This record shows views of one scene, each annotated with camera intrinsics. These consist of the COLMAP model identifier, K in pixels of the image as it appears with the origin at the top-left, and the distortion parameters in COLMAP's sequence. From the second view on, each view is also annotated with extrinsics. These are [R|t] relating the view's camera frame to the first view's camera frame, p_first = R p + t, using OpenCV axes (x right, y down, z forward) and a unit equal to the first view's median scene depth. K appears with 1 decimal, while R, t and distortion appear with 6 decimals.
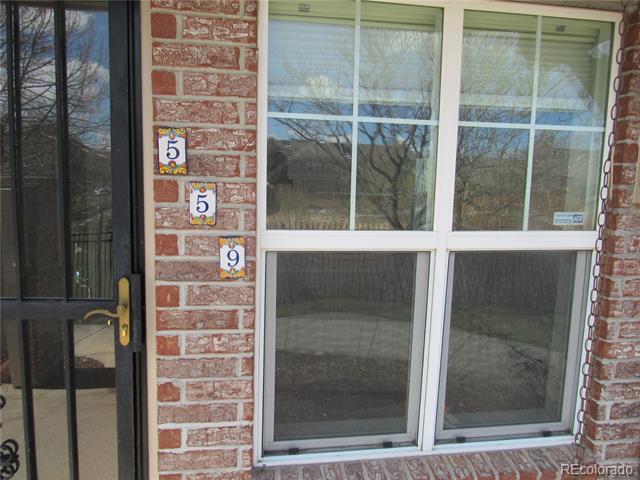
lens RADIAL K [[457.8, 0, 318.0], [0, 457.8, 241.5], [0, 0, 1]] dist [-0.004546, -0.008155]
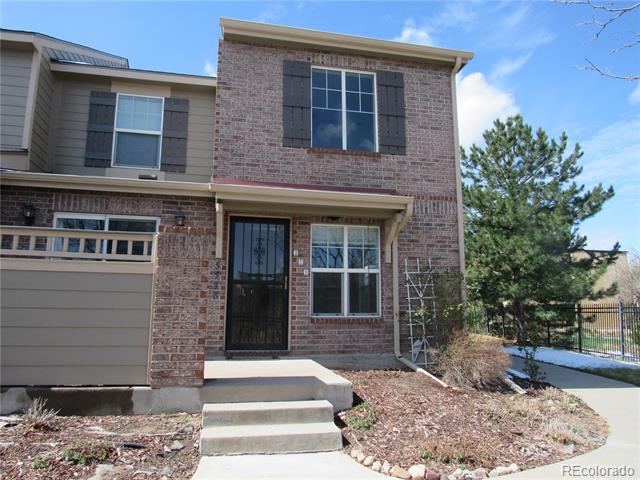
lens RADIAL K [[457.8, 0, 317.6], [0, 457.8, 238.4], [0, 0, 1]] dist [-0.004546, -0.008155]
pose [[0.998296, -0.007723, 0.057847, -0.337545], [0.022786, 0.964115, -0.264507, 1.011862], [-0.053729, 0.265374, 0.962647, -4.023826]]
